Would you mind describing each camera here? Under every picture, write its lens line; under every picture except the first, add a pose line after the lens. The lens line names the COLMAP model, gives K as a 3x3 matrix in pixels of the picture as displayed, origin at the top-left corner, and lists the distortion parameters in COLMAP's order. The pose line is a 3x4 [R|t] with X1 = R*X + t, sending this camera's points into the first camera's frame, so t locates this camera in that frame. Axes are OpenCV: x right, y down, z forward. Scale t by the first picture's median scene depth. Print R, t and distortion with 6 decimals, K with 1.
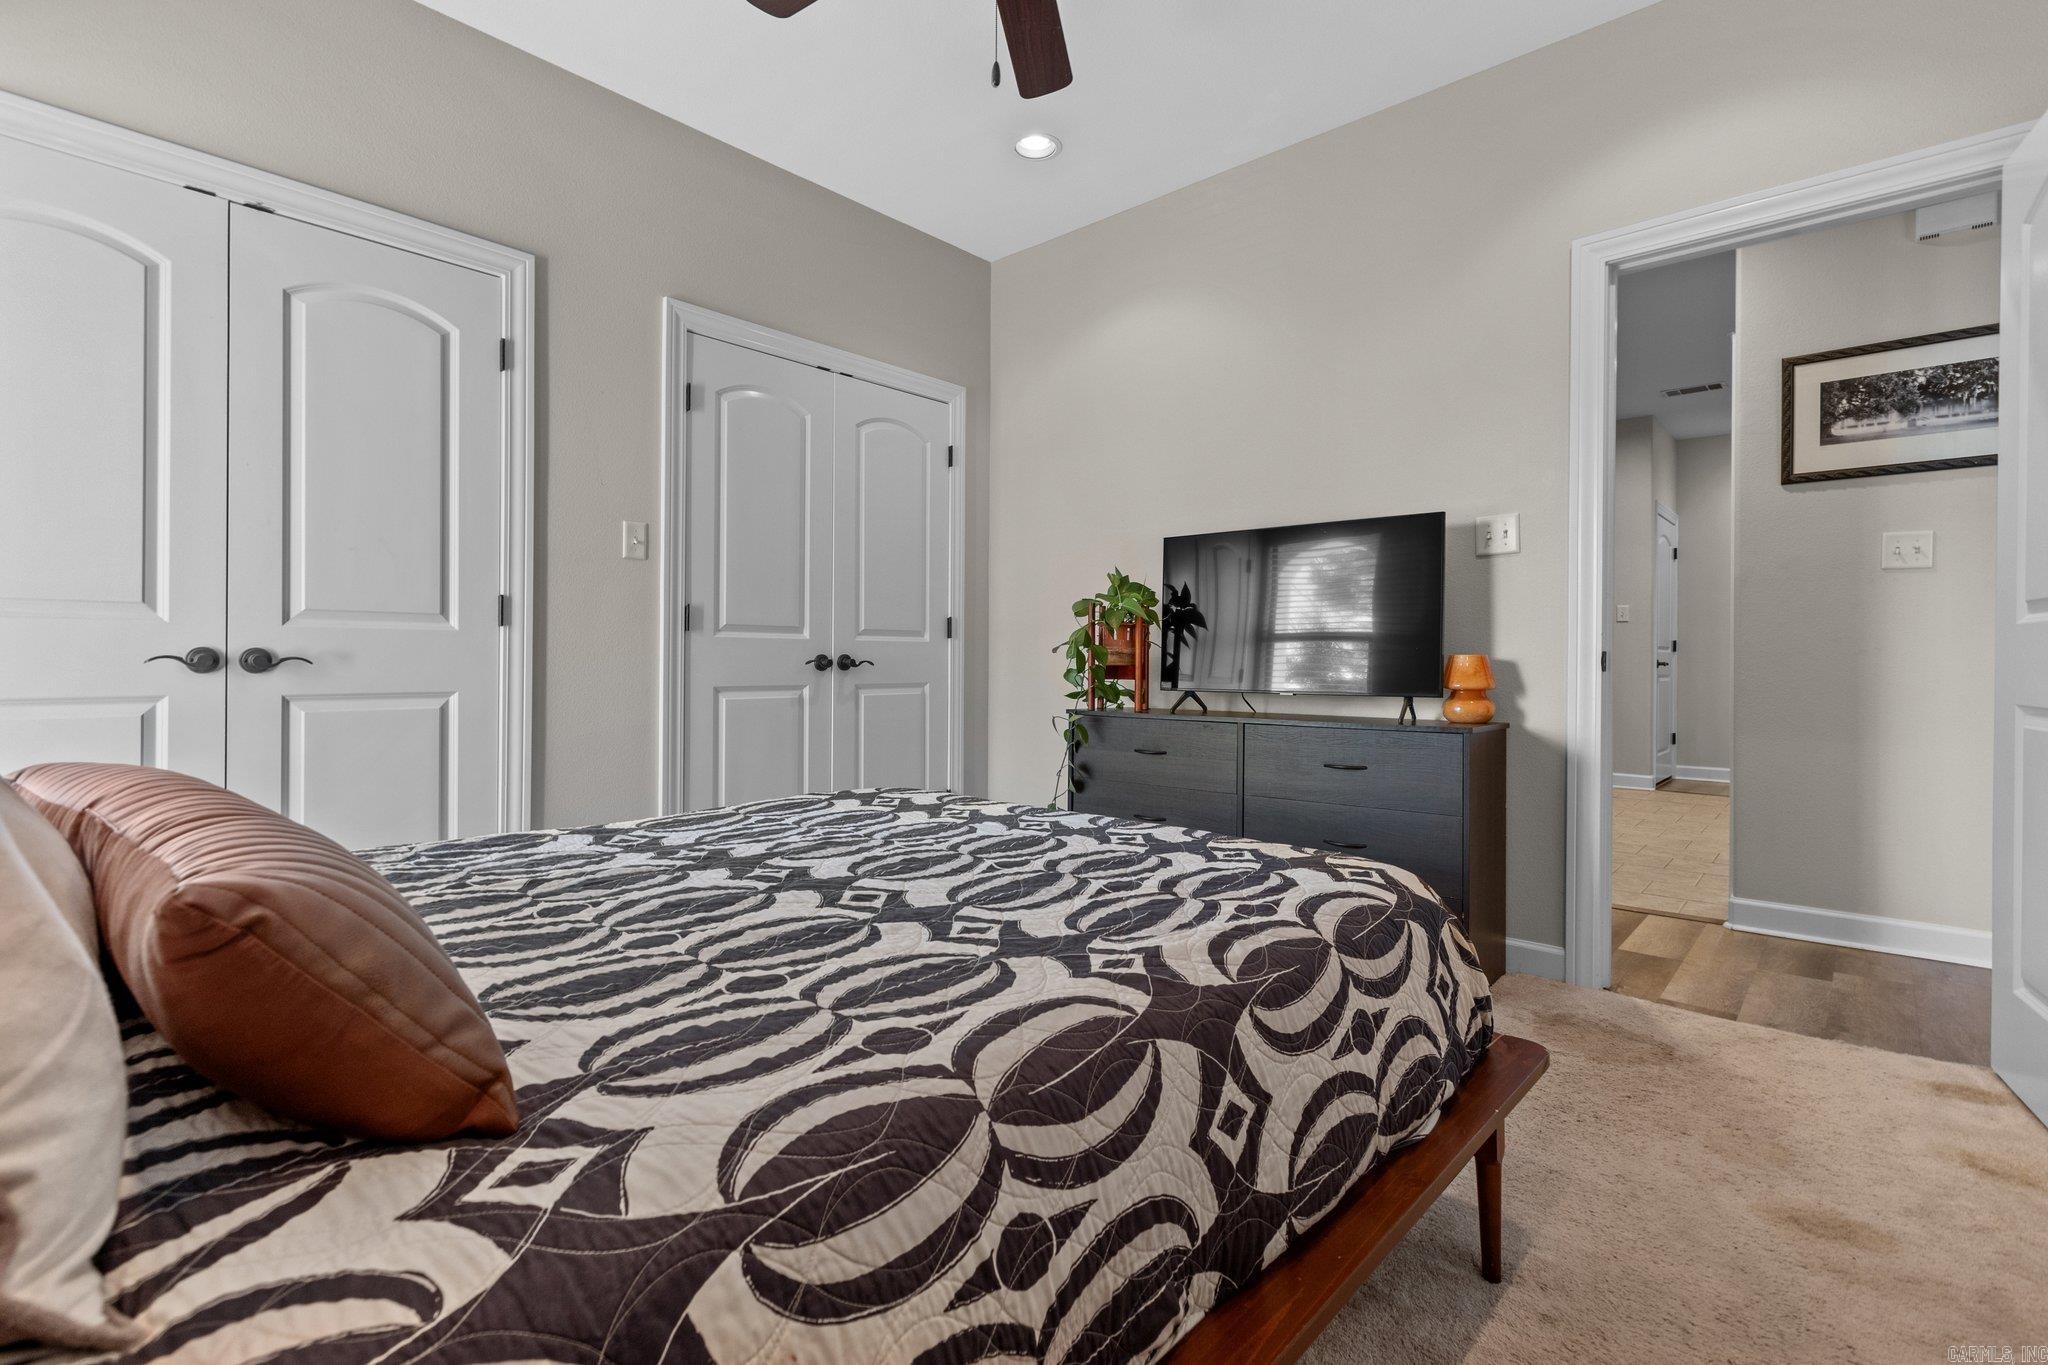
lens RADIAL K [[950.3, 0, 1030.5], [0, 950.3, 658.6], [0, 0, 1]] dist [0.001527, -0.000284]
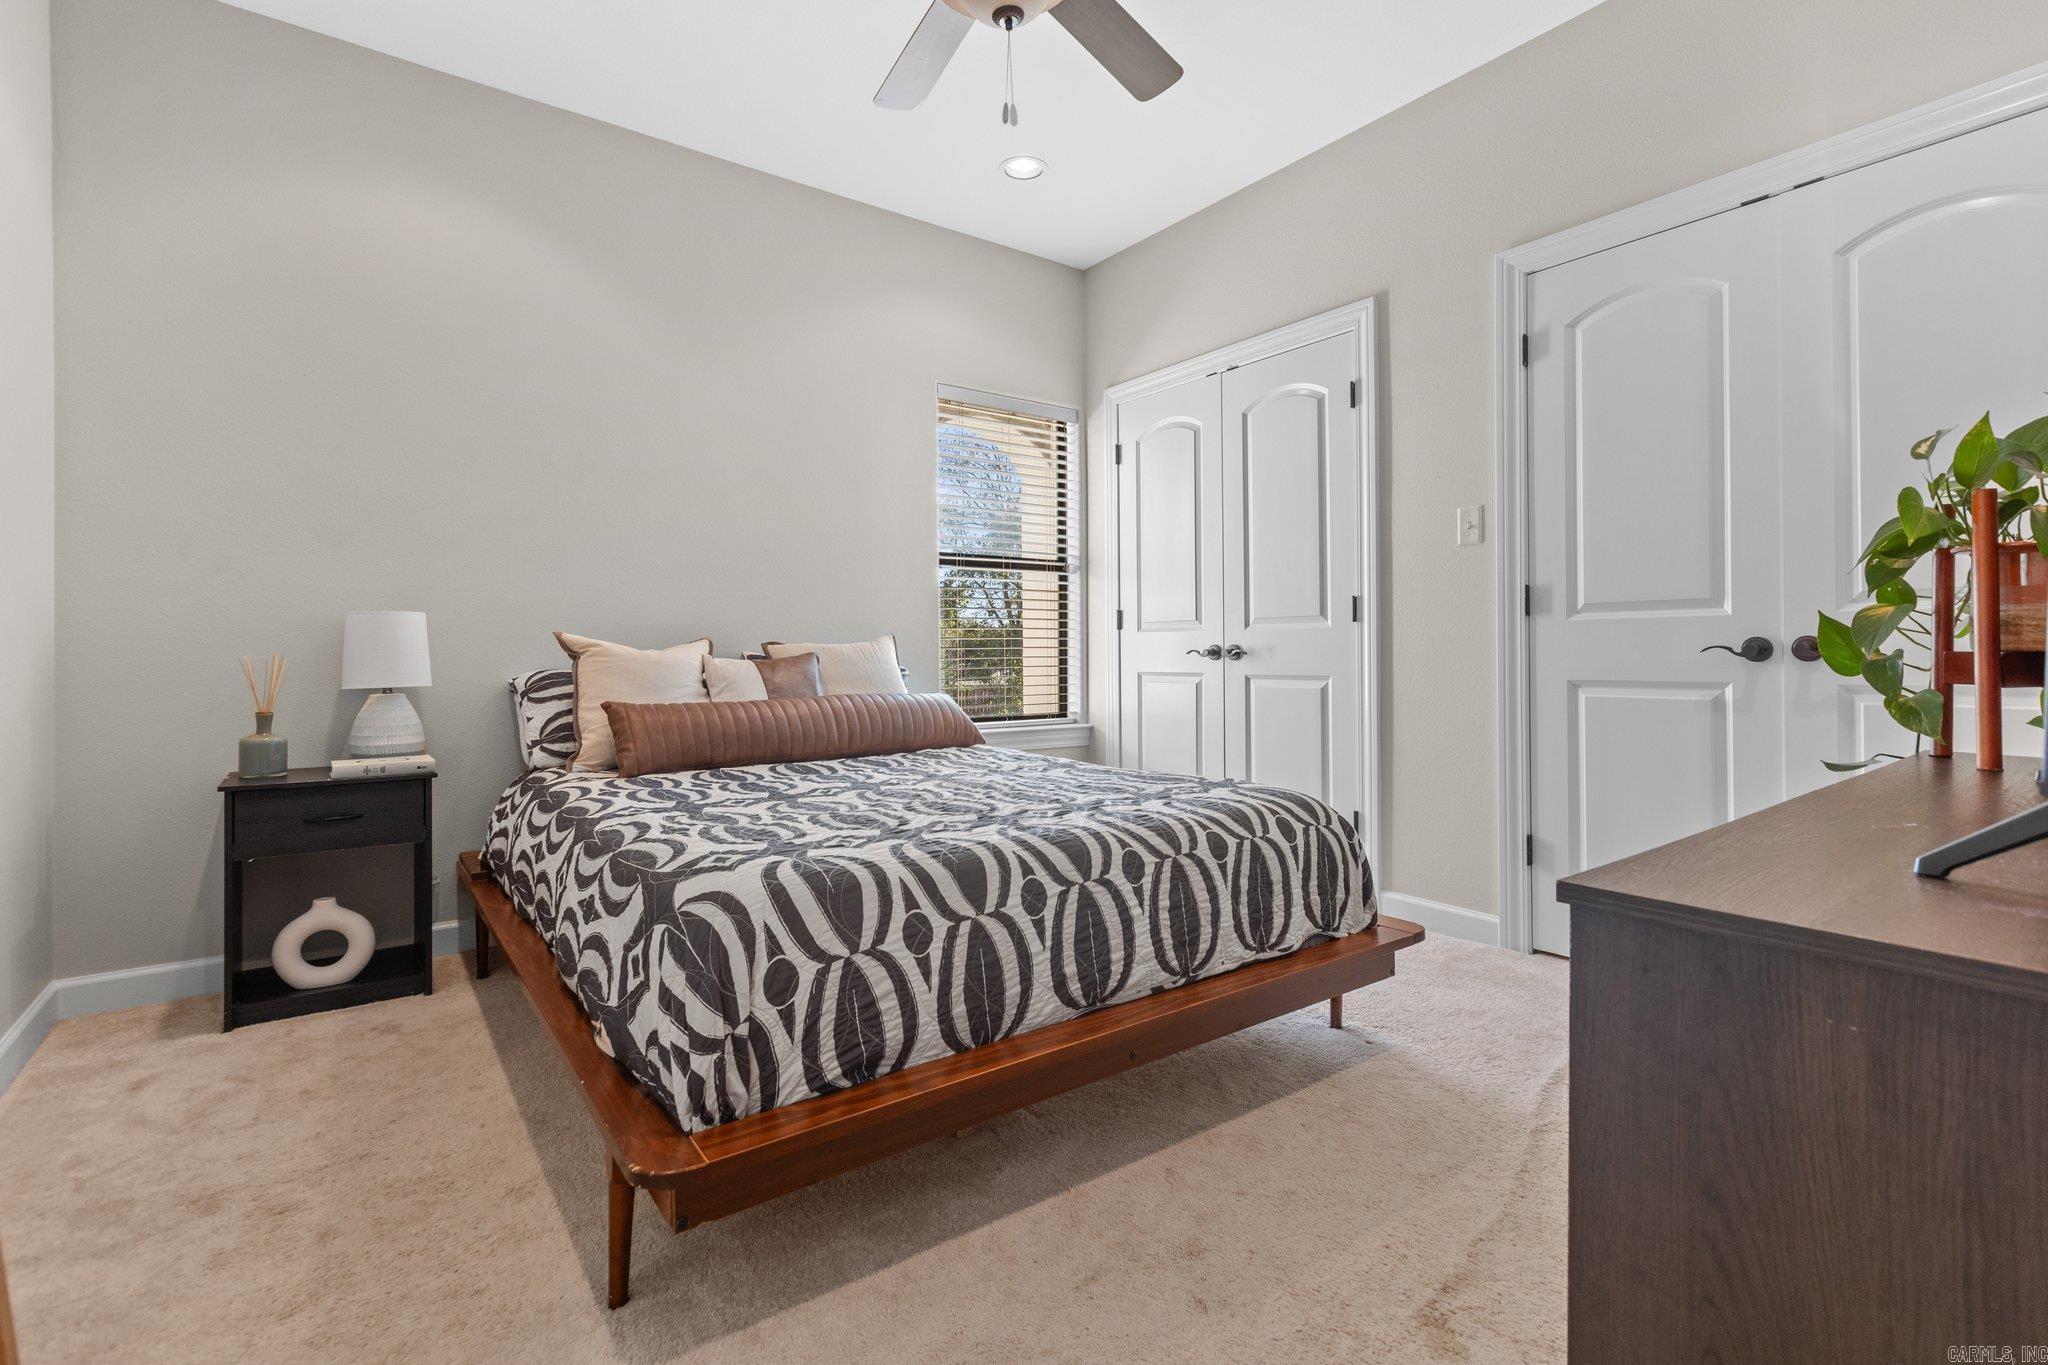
lens RADIAL K [[933.3, 0, 1021.5], [0, 933.3, 668.3], [0, 0, 1]] dist [0.002869, -0.000357]
pose [[-0.204734, 0.010311, -0.978763, 0.663601], [0.008382, 0.999926, 0.008781, 0.009771], [0.978782, -0.006406, -0.204806, 0.808782]]
